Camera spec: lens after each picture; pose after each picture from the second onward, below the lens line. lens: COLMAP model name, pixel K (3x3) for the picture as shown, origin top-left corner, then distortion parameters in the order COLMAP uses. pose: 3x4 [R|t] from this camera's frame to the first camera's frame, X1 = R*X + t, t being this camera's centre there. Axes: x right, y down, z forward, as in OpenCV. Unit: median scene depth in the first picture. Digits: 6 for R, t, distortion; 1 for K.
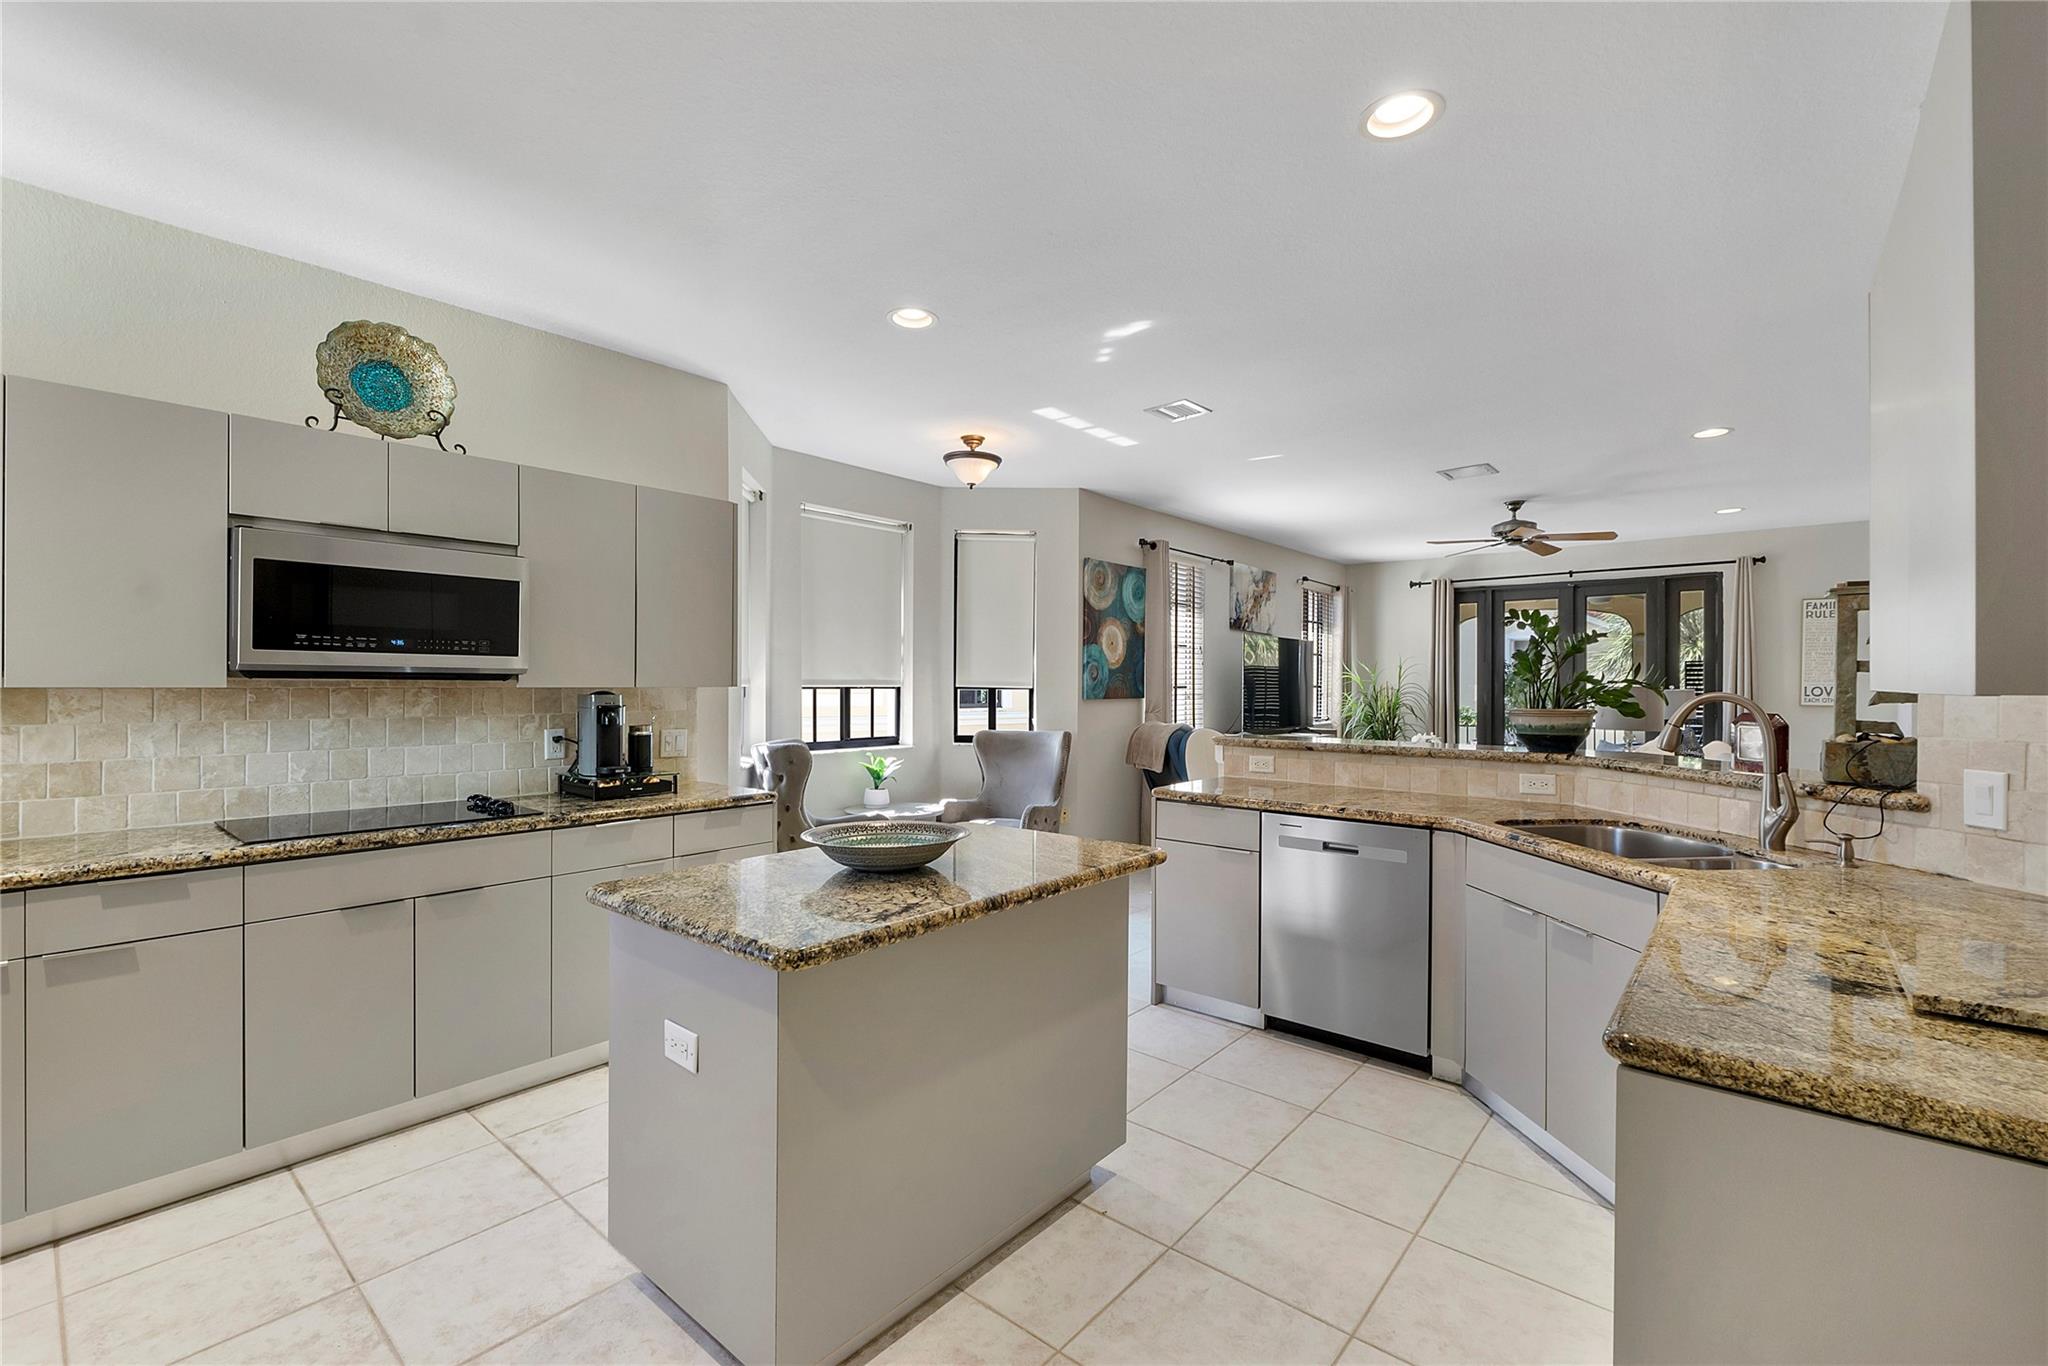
lens RADIAL K [[875.8, 0, 1030.3], [0, 875.8, 685.8], [0, 0, 1]] dist [-0.002400, -0.000863]
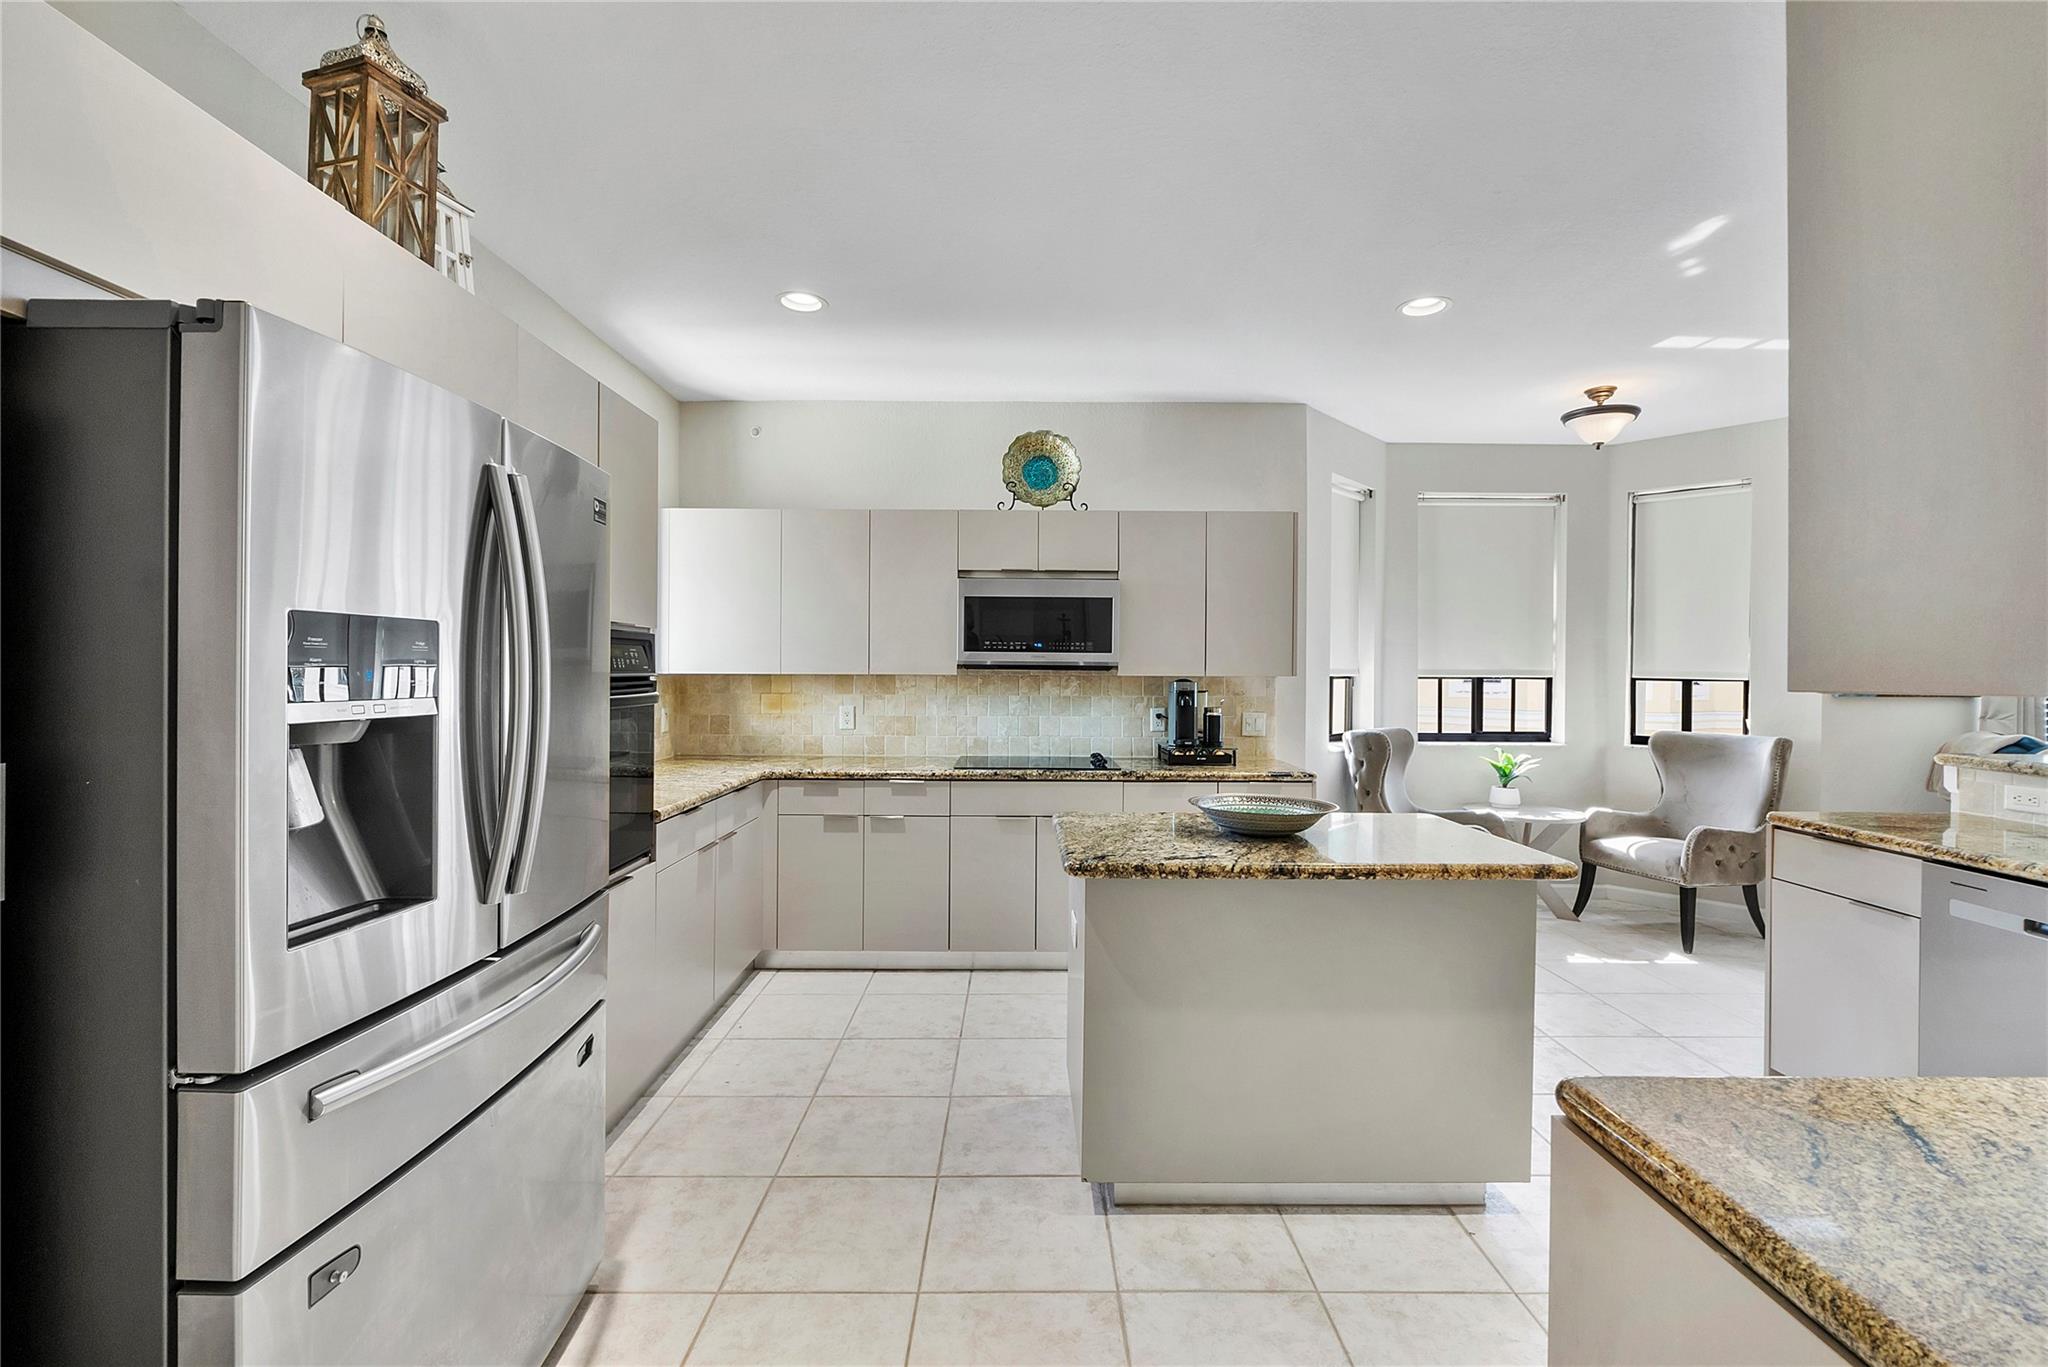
lens RADIAL K [[875.6, 0, 1023.0], [0, 875.6, 674.0], [0, 0, 1]] dist [-0.000528, -0.000277]
pose [[0.649322, 0.002918, -0.760508, 0.192149], [-0.004642, 0.999989, -0.000126, -0.000006], [0.760499, 0.003612, 0.649329, 0.005825]]
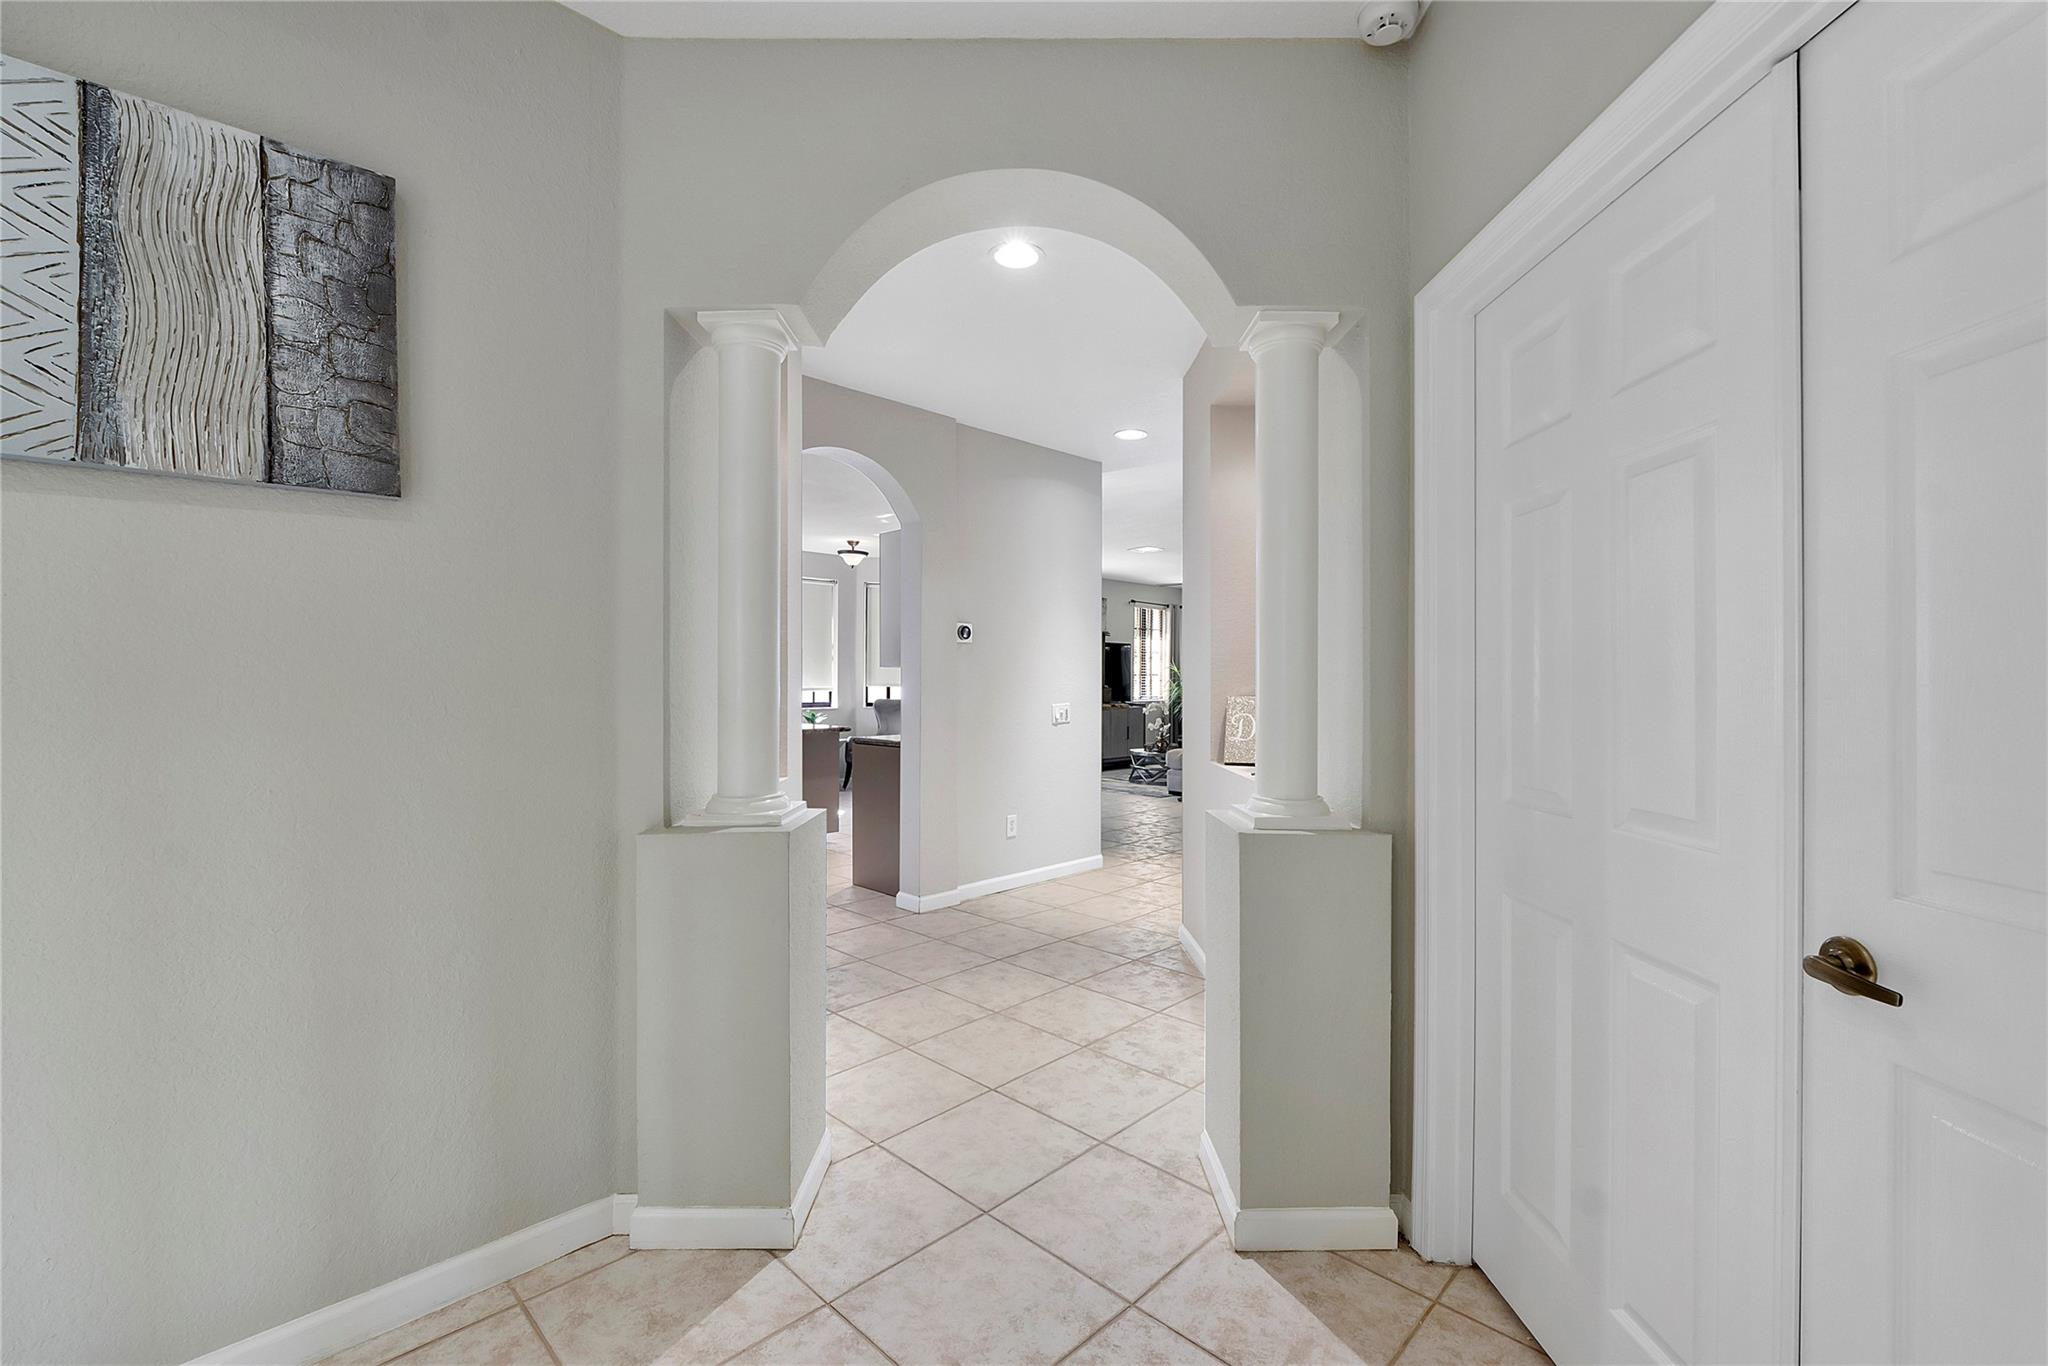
lens RADIAL K [[890.3, 0, 1040.4], [0, 890.3, 676.9], [0, 0, 1]] dist [0.000389, 0.000086]
pose [[0.998181, -0.003505, -0.060193, 0.393032], [0.003177, 0.999980, -0.005543, 0.018776], [0.060212, 0.005342, 0.998171, -0.780834]]
